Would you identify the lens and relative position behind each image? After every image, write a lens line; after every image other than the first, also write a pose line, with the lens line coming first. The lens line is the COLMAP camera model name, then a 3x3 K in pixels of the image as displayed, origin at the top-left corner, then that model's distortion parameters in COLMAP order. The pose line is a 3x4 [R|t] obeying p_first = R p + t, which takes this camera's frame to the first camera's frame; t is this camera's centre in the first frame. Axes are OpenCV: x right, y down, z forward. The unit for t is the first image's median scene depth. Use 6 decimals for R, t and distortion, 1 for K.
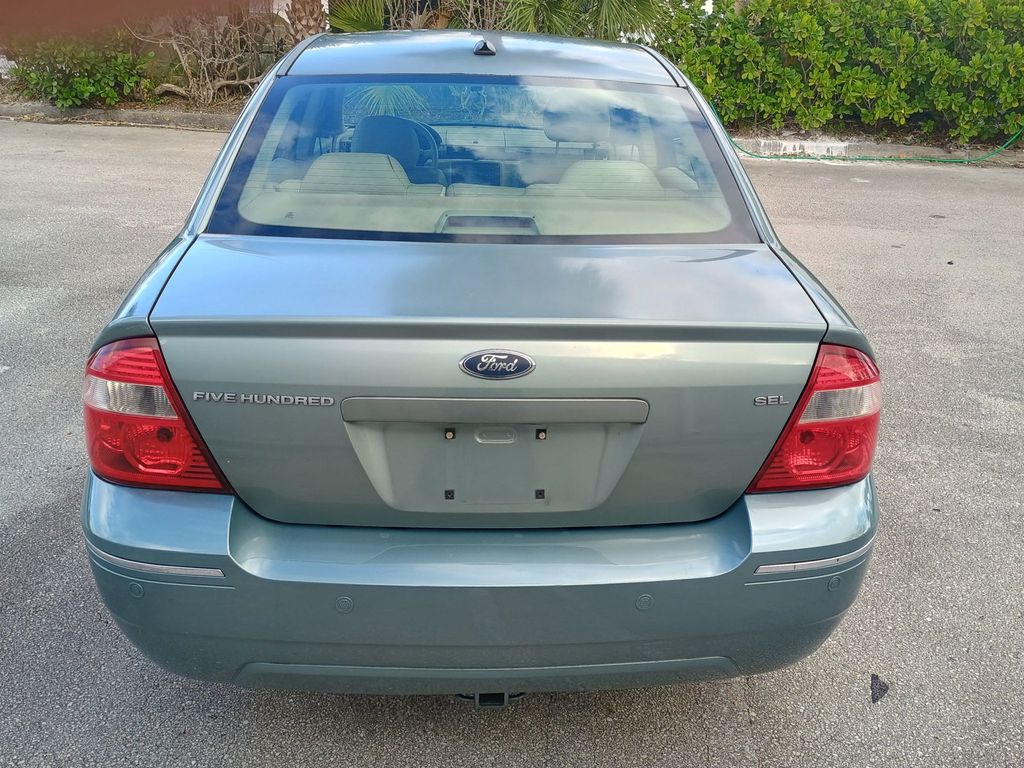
lens RADIAL K [[911.1, 0, 506.5], [0, 911.1, 378.9], [0, 0, 1]] dist [0.086833, -0.126545]
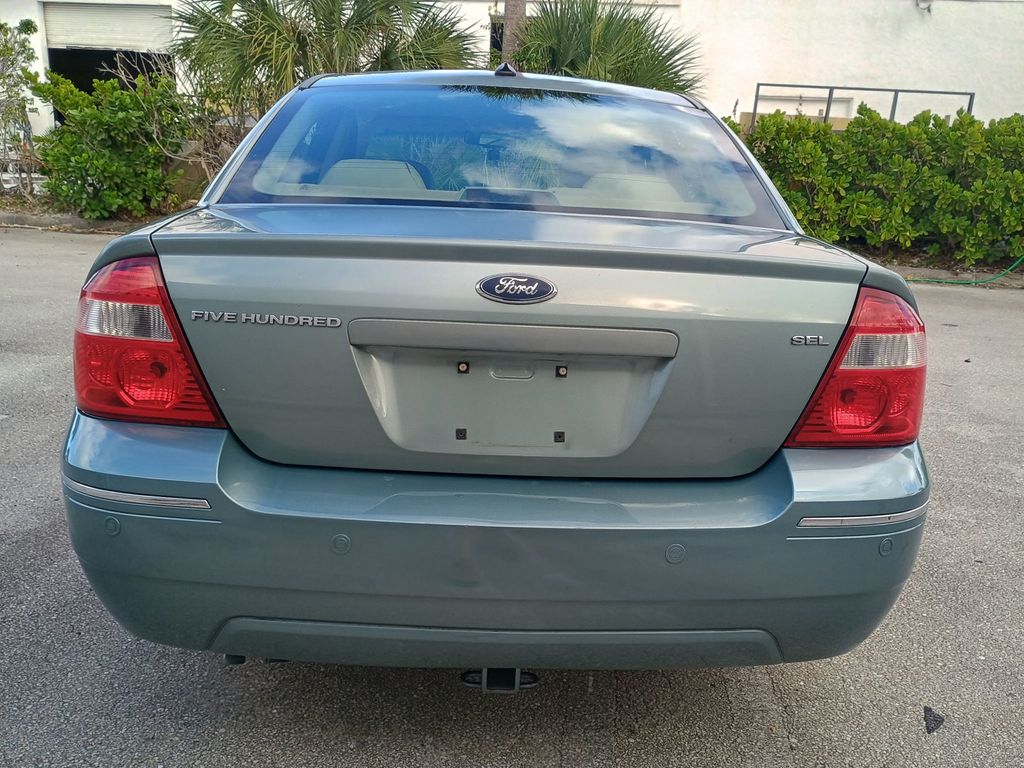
lens RADIAL K [[910.9, 0, 504.3], [0, 910.9, 377.2], [0, 0, 1]] dist [0.087919, -0.135817]
pose [[0.999716, 0.020776, -0.011663, -0.007318], [-0.022406, 0.986262, -0.163664, 0.172087], [0.008103, 0.163879, 0.986447, 0.067044]]
